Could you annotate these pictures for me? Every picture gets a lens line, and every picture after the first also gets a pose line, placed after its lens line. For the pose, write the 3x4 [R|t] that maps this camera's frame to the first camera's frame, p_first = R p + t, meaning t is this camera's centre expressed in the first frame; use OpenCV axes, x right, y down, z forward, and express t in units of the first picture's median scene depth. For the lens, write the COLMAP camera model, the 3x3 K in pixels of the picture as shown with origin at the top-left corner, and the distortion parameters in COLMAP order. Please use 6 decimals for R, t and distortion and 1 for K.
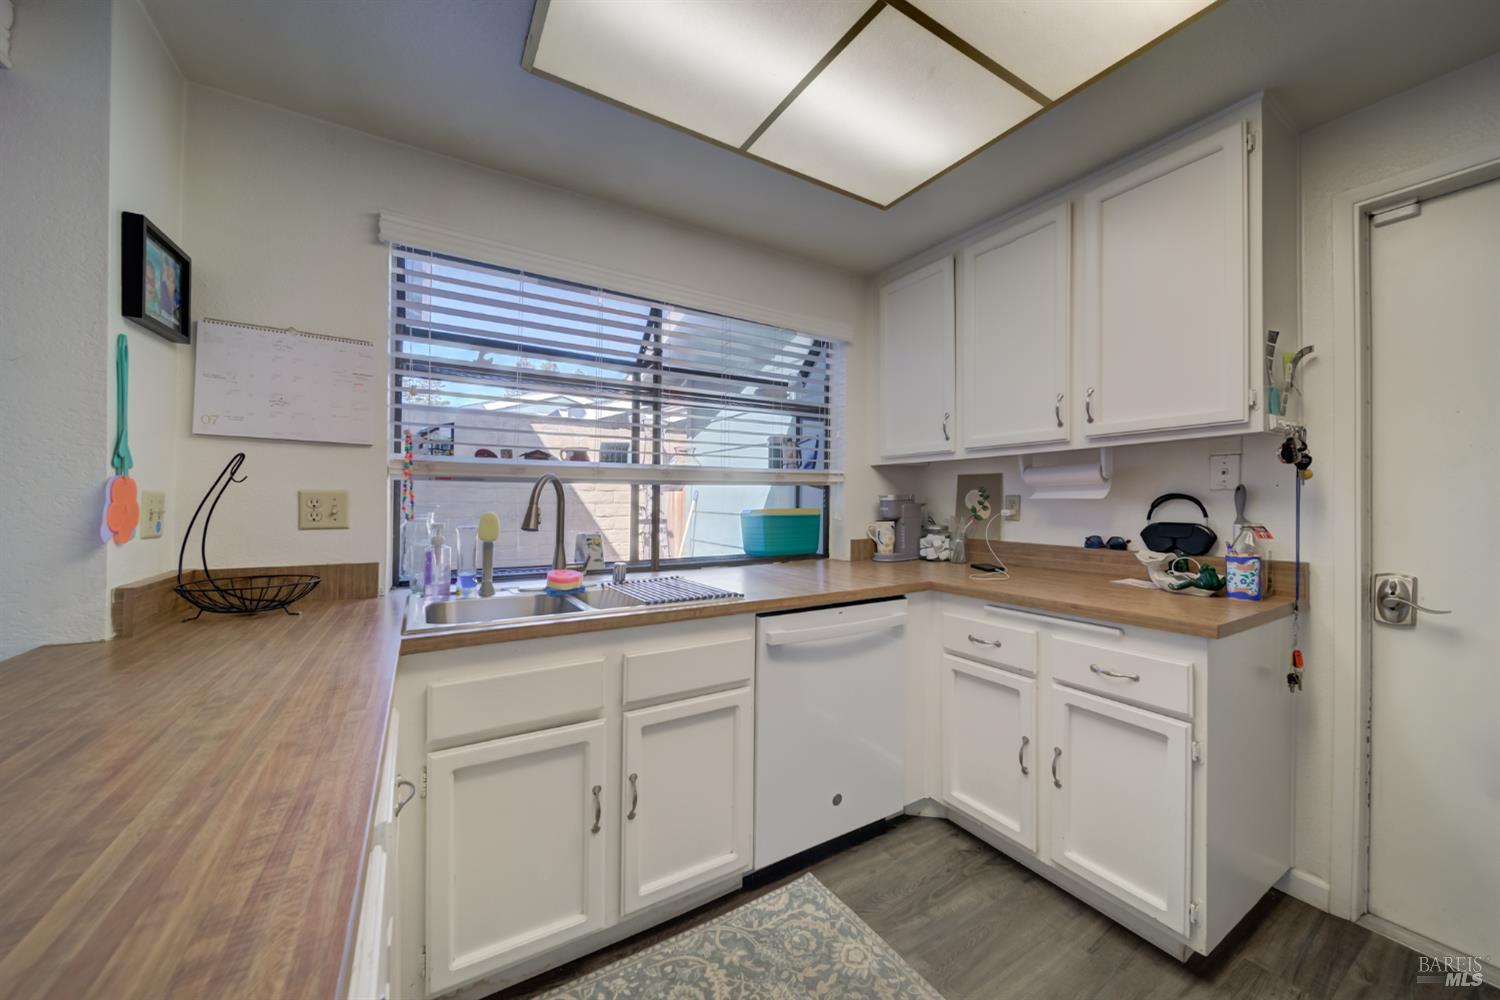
lens RADIAL K [[531.4, 0, 764.6], [0, 531.4, 497.9], [0, 0, 1]] dist [-0.005878, -0.000038]
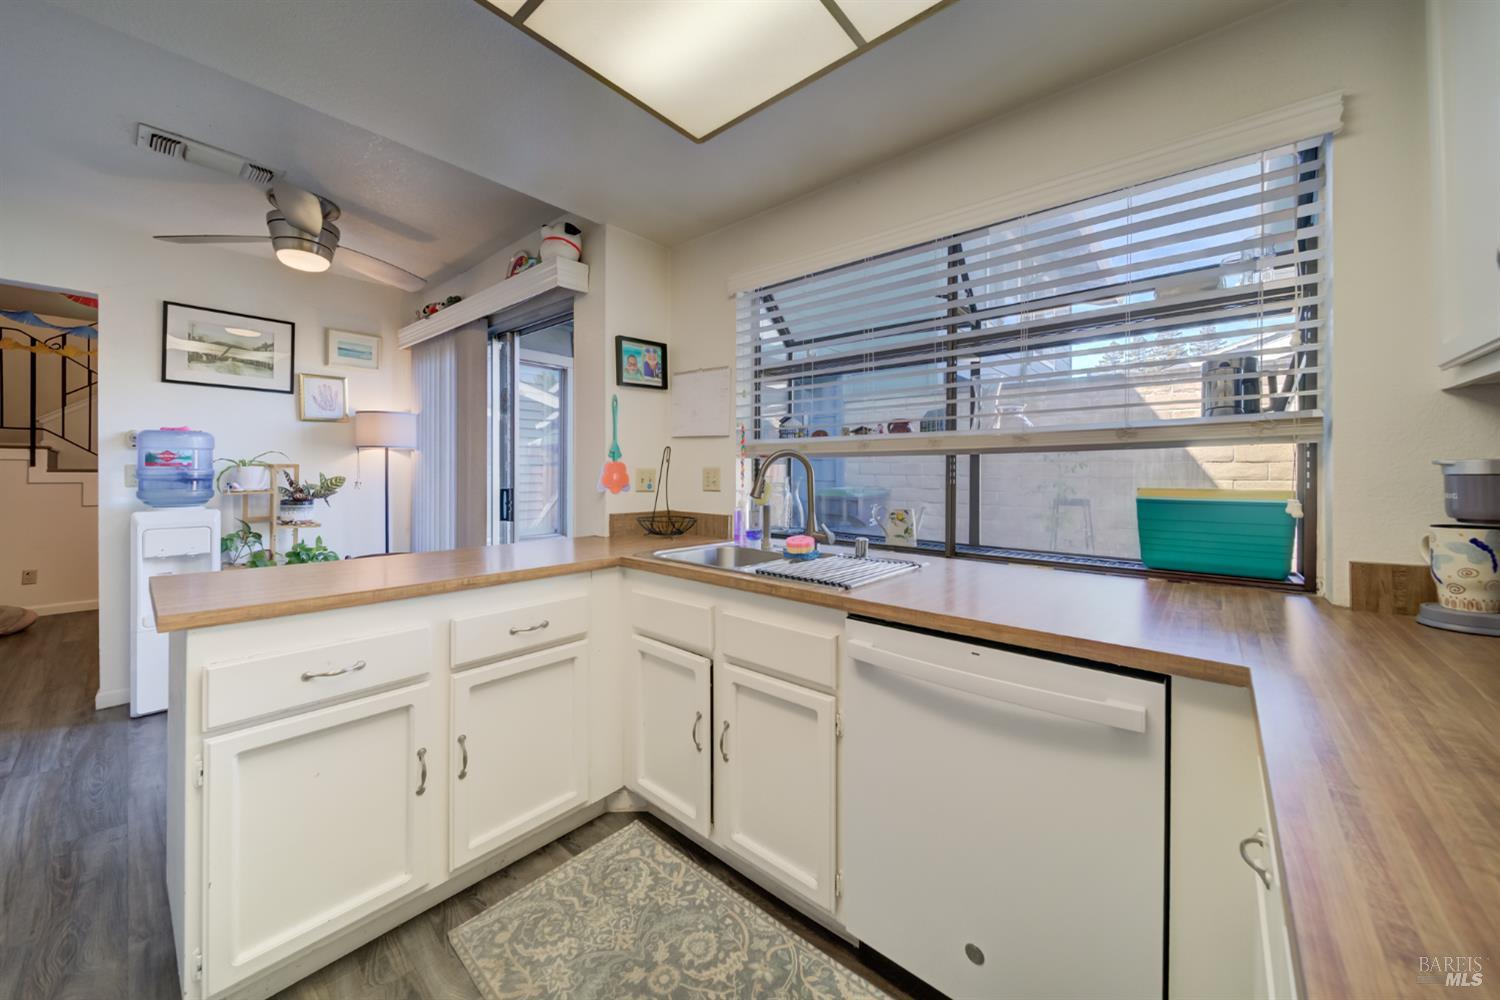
lens RADIAL K [[531.4, 0, 724.5], [0, 531.4, 469.7], [0, 0, 1]] dist [-0.005878, -0.000038]
pose [[0.297410, -0.005171, -0.954736, 0.741237], [0.001439, 0.999987, -0.004968, 0.004028], [0.954749, 0.000104, 0.297413, 0.617614]]
